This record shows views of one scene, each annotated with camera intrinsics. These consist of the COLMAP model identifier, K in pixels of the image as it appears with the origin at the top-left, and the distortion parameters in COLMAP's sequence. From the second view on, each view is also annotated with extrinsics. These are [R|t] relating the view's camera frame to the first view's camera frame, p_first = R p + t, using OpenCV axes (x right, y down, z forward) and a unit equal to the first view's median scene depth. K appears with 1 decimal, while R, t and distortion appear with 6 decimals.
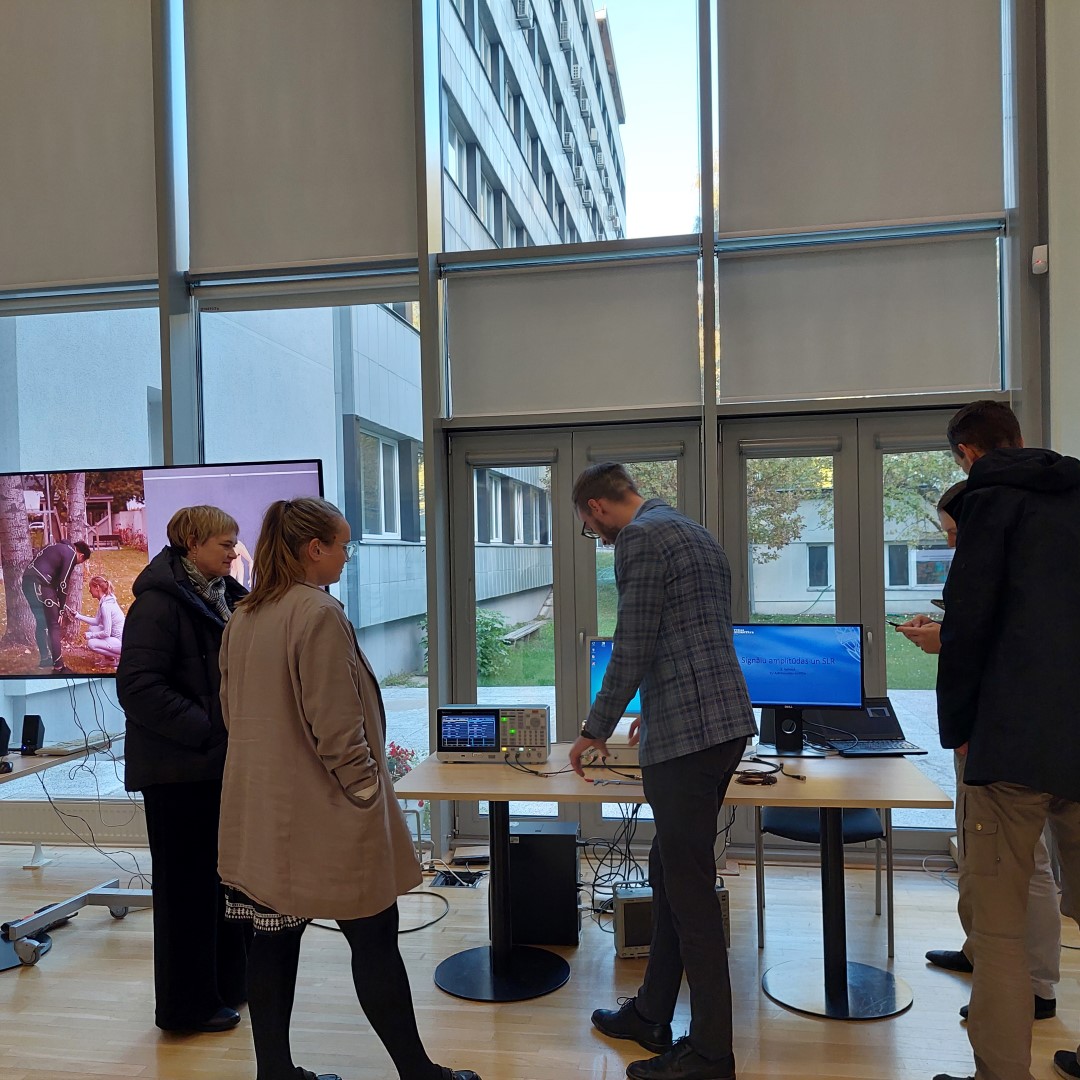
lens RADIAL K [[1082.5, 0, 539.4], [0, 1082.5, 542.1], [0, 0, 1]] dist [-0.011261, 0.000000]
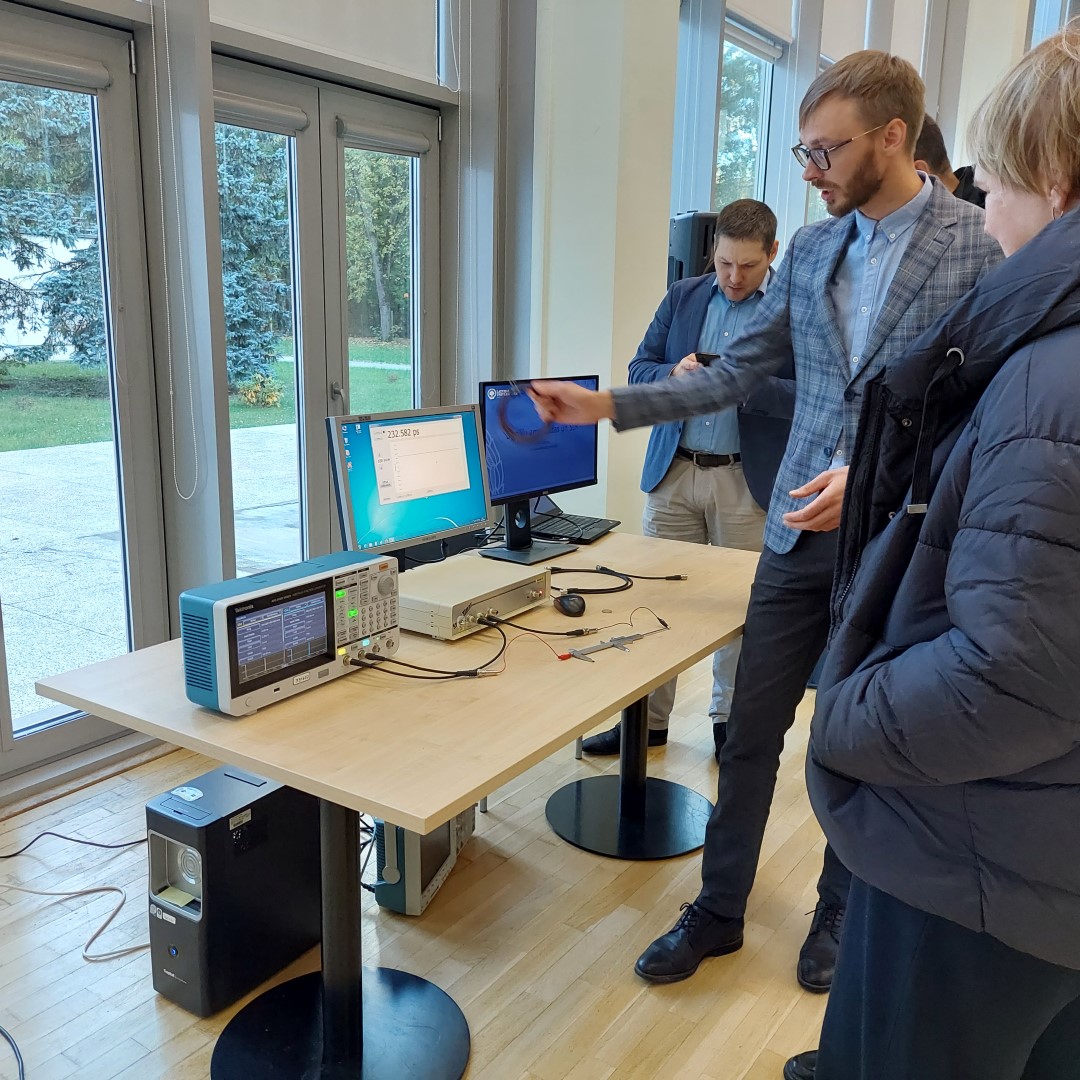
lens RADIAL K [[1082.5, 0, 539.9], [0, 1082.5, 541.4], [0, 0, 1]] dist [-0.011261, 0.000000]
pose [[0.416370, -0.178807, 0.891439, -0.432107], [-0.025962, 0.977733, 0.208243, 0.034466], [-0.908824, -0.109850, 0.402456, 0.720019]]
